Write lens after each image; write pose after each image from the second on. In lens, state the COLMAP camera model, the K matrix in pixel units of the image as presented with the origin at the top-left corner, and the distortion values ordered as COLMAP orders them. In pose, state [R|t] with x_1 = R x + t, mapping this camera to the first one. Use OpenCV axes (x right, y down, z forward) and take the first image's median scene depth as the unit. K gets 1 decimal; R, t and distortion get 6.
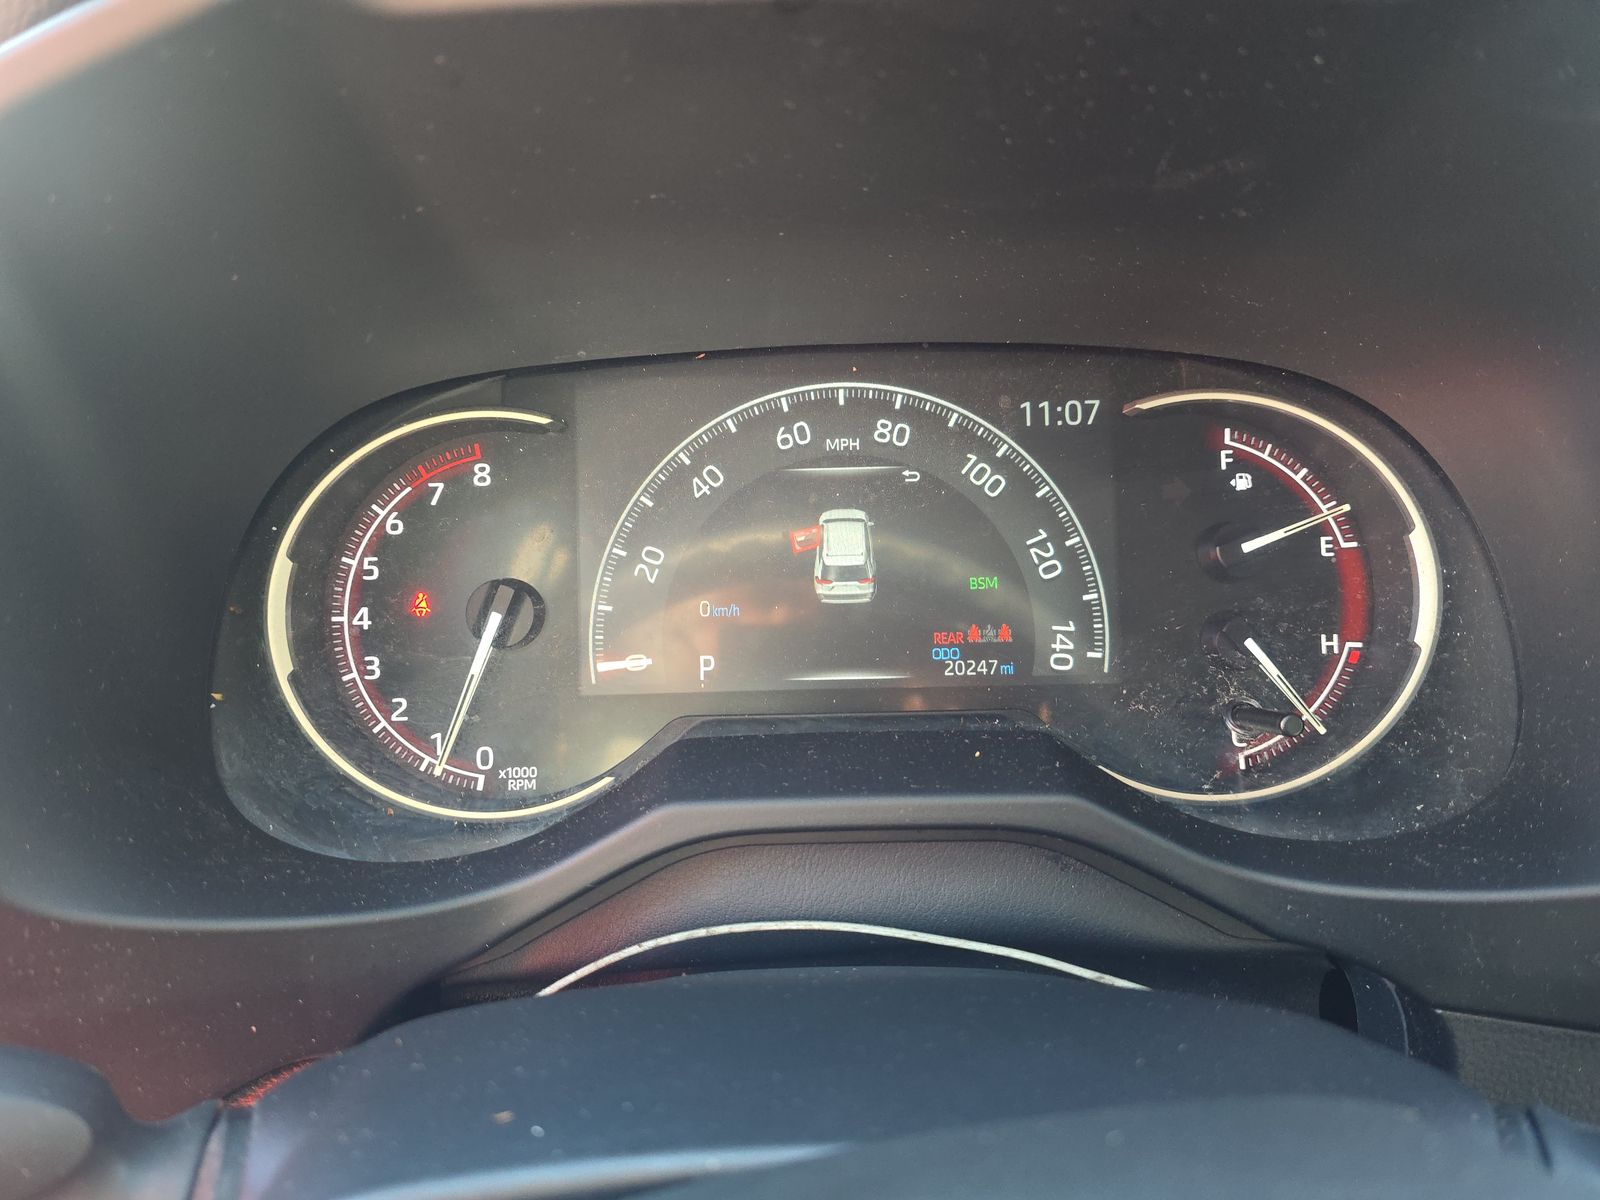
lens RADIAL K [[1083.2, 0, 798.1], [0, 1083.2, 591.7], [0, 0, 1]] dist [0.027073, -0.032299]
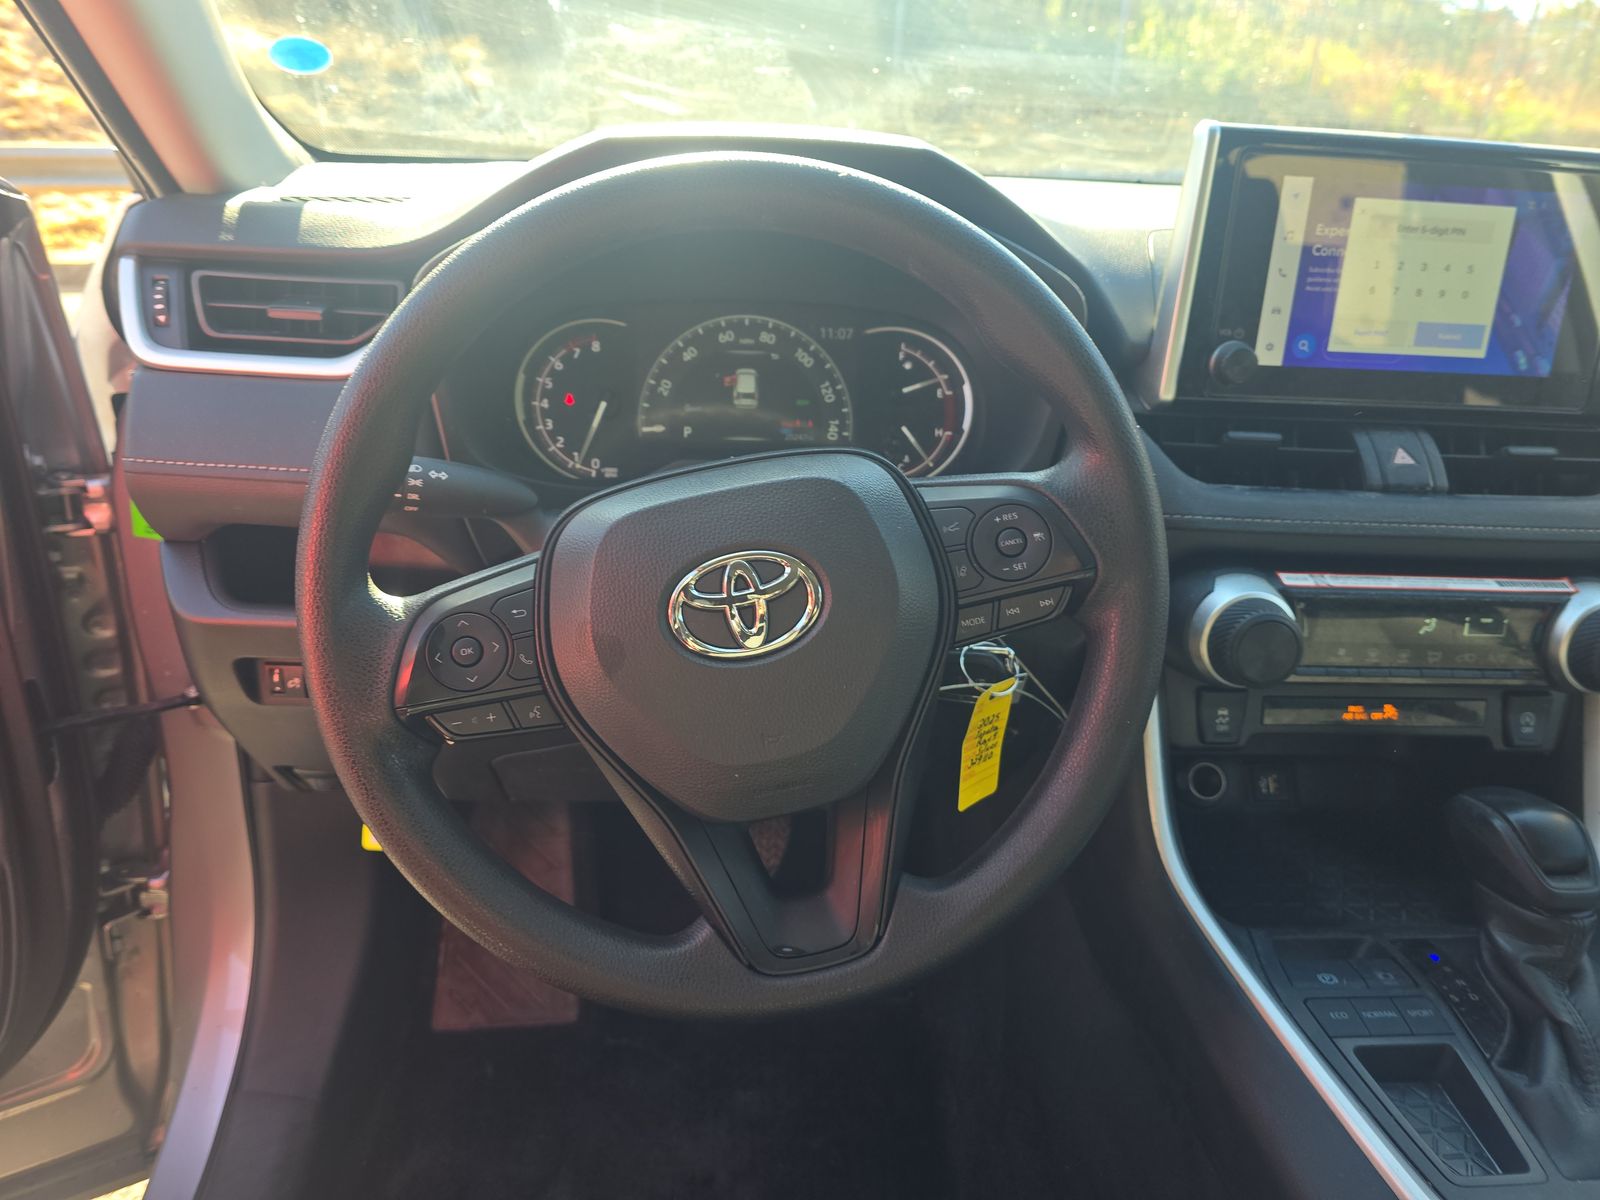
lens RADIAL K [[1083.2, 0, 786.4], [0, 1083.2, 610.7], [0, 0, 1]] dist [0.027073, -0.032299]
pose [[0.996297, 0.033315, 0.079267, -0.042542], [-0.037957, 0.997607, 0.057788, 0.320652], [-0.077152, -0.060583, 0.995177, -1.454002]]
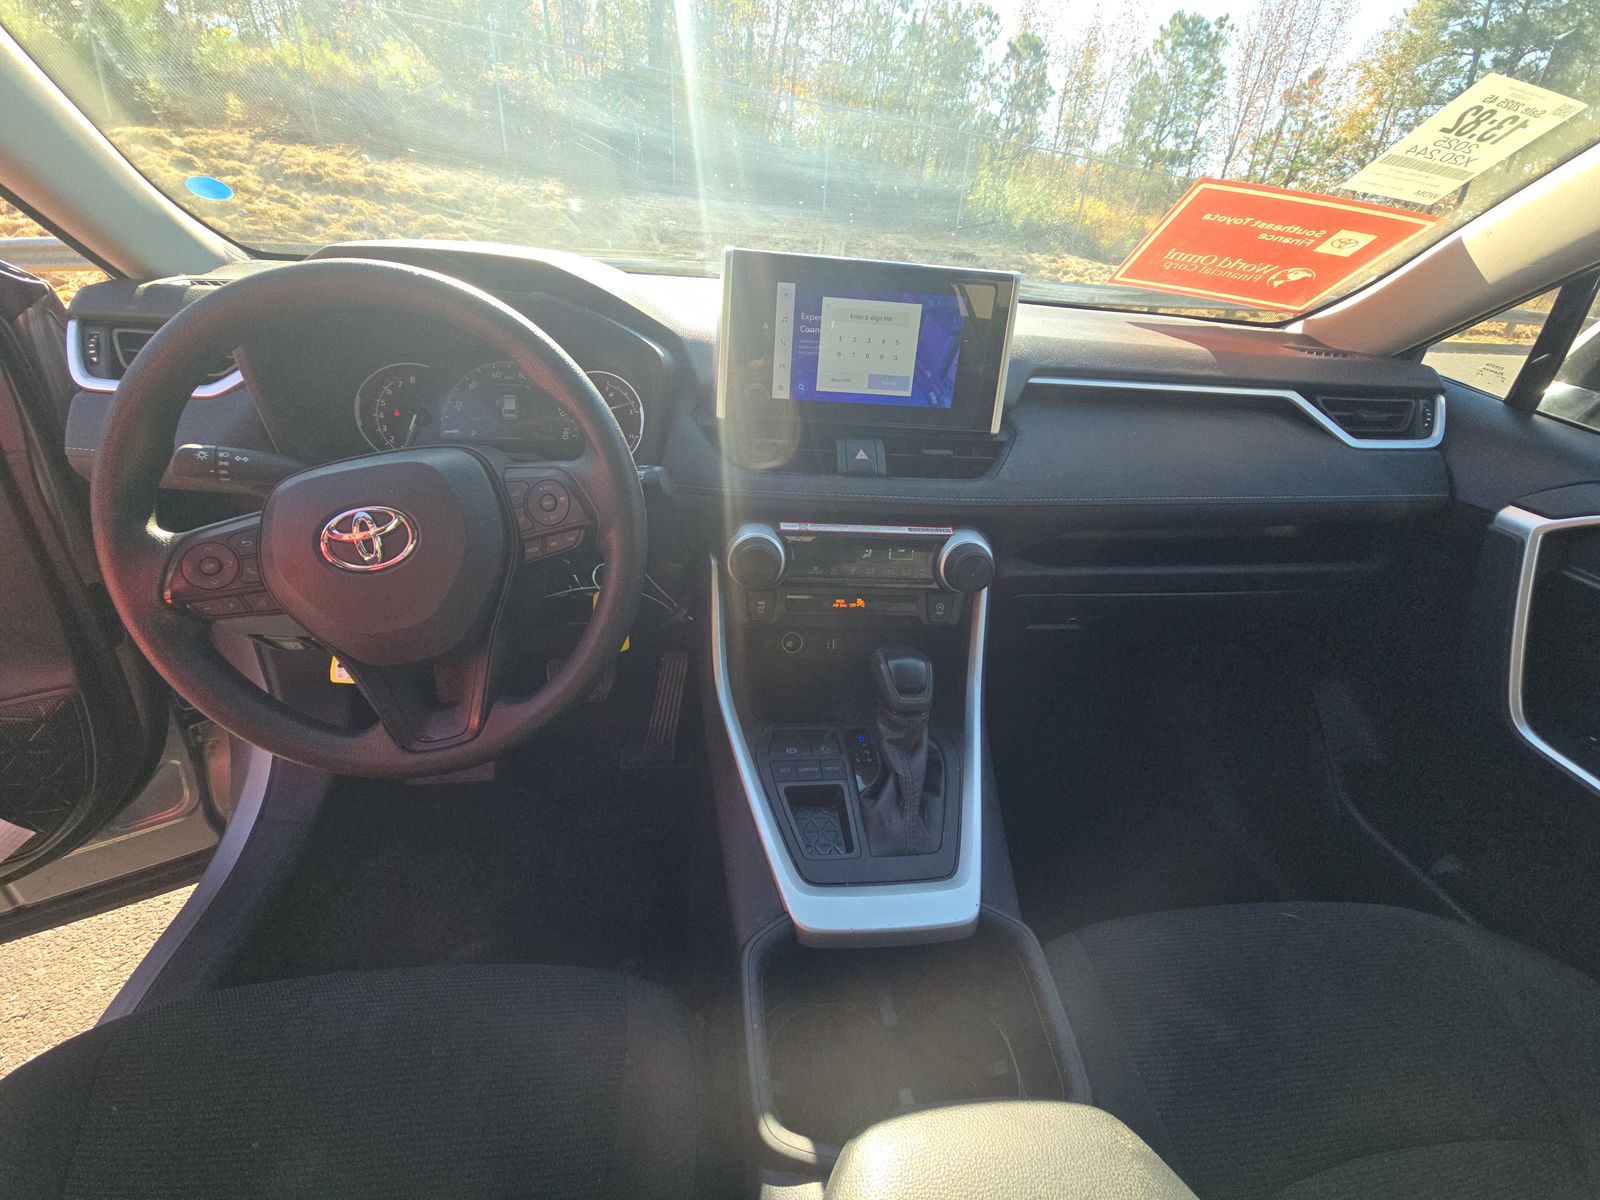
lens RADIAL K [[640.4, 0, 805.3], [0, 640.4, 610.3], [0, 0, 1]] dist [-0.005190, -0.001301]
pose [[0.991108, 0.025902, 0.130517, 0.836333], [-0.046616, 0.986298, 0.158250, 0.282411], [-0.124630, -0.162927, 0.978735, -1.568448]]
